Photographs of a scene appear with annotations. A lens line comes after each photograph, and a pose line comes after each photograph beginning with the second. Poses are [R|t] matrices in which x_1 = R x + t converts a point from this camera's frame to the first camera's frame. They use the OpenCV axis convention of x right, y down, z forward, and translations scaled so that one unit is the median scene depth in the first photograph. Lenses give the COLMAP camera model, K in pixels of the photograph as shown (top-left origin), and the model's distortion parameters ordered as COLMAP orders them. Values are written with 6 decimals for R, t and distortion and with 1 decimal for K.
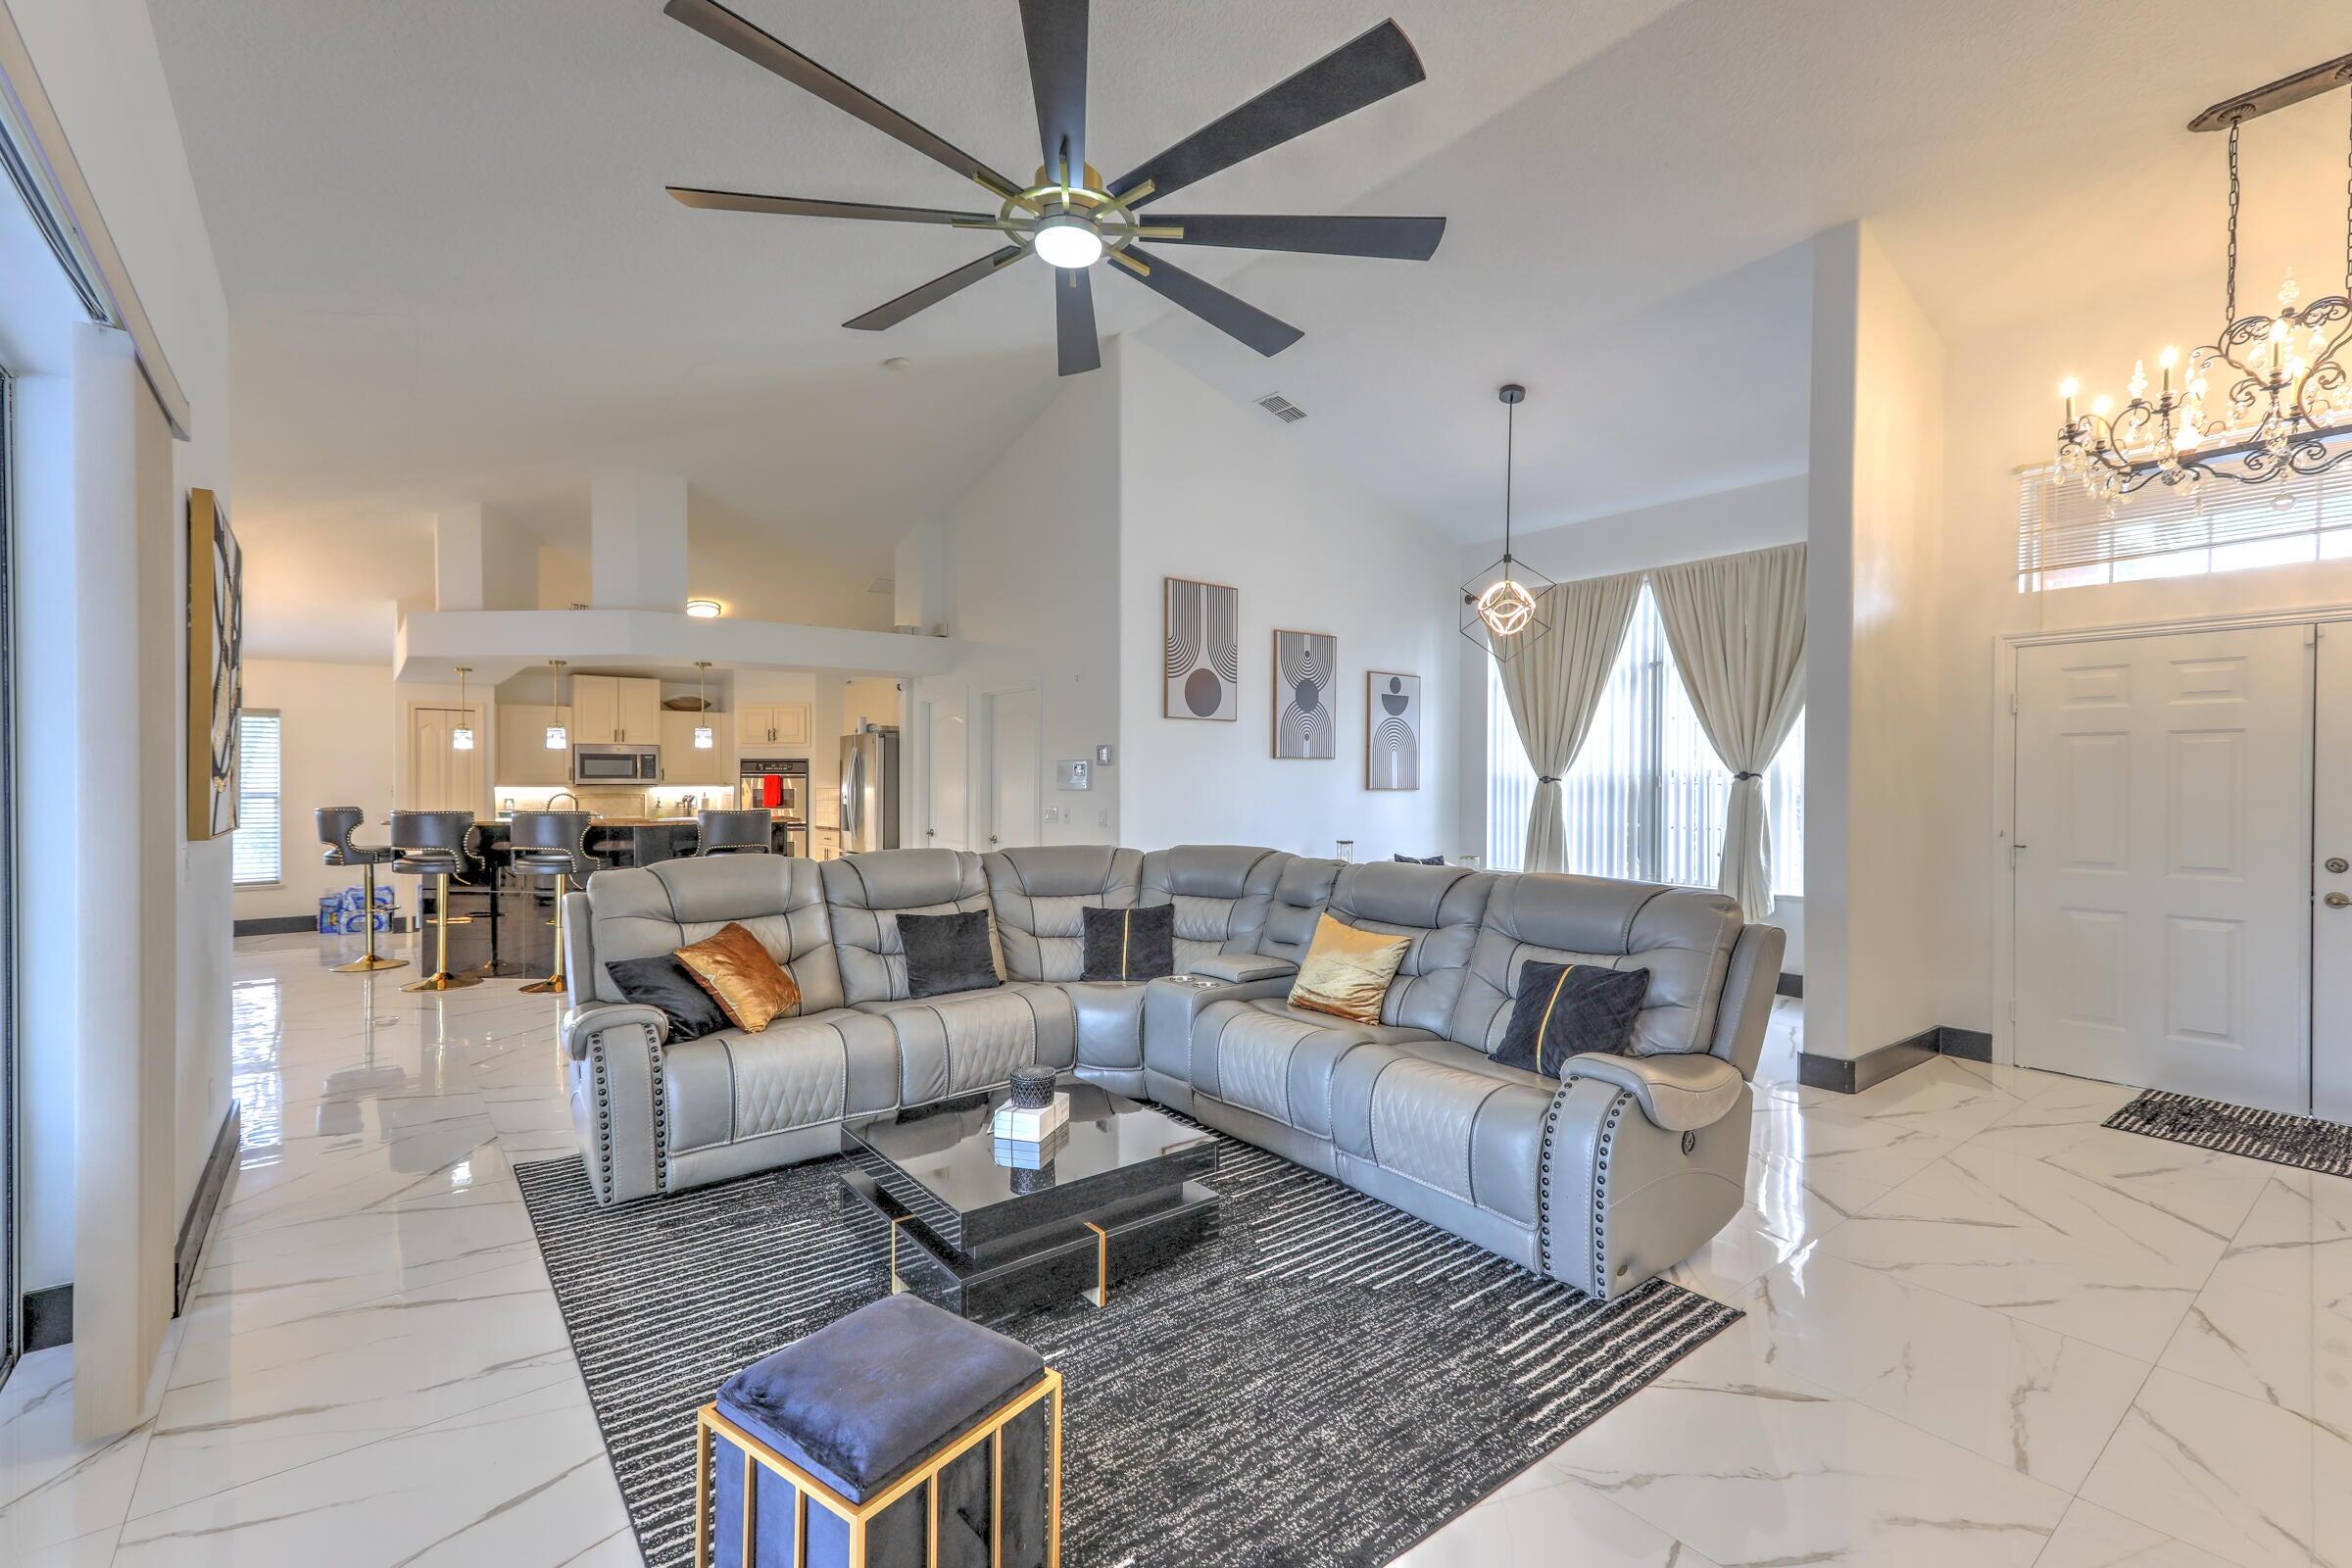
lens RADIAL K [[1020.5, 0, 1176.0], [0, 1020.5, 784.0], [0, 0, 1]] dist [0.026173, -0.000608]
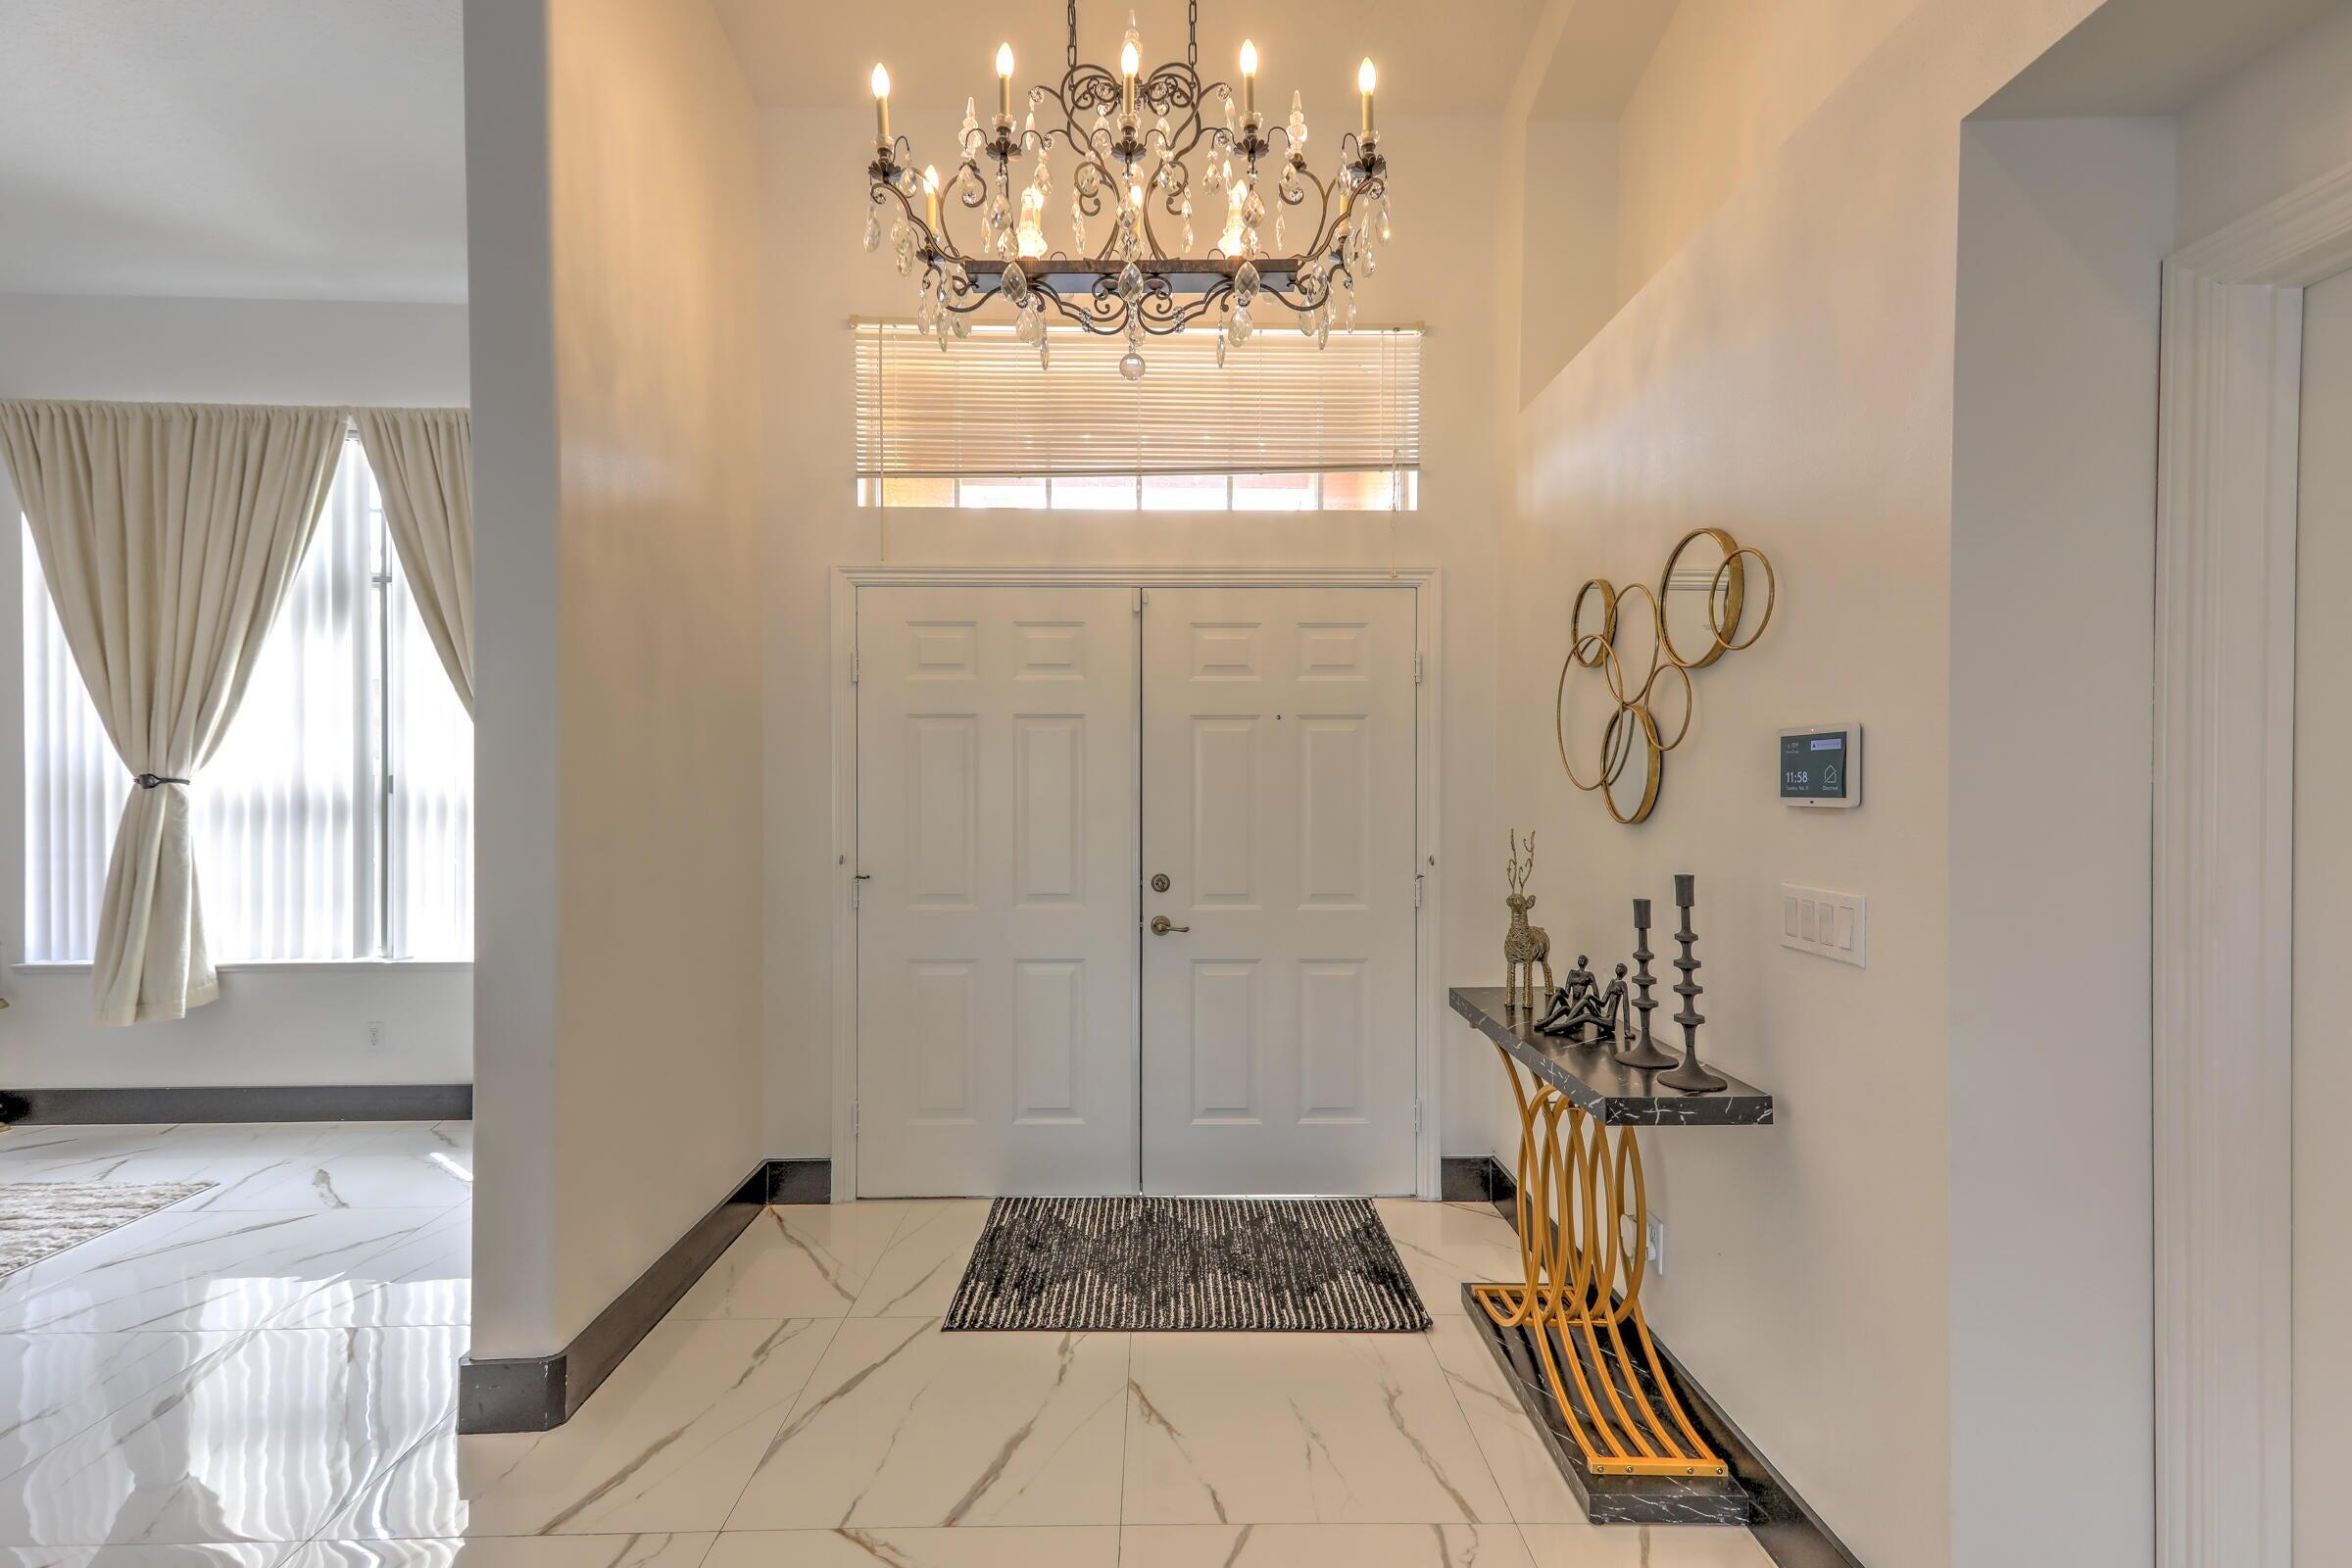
lens RADIAL K [[1020.5, 0, 1176.0], [0, 1020.5, 784.0], [0, 0, 1]] dist [0.026173, -0.000608]
pose [[0.608560, -0.010019, 0.793445, 0.420131], [0.006454, 0.999950, 0.007676, -0.005242], [-0.793482, 0.000450, 0.608594, 0.443546]]
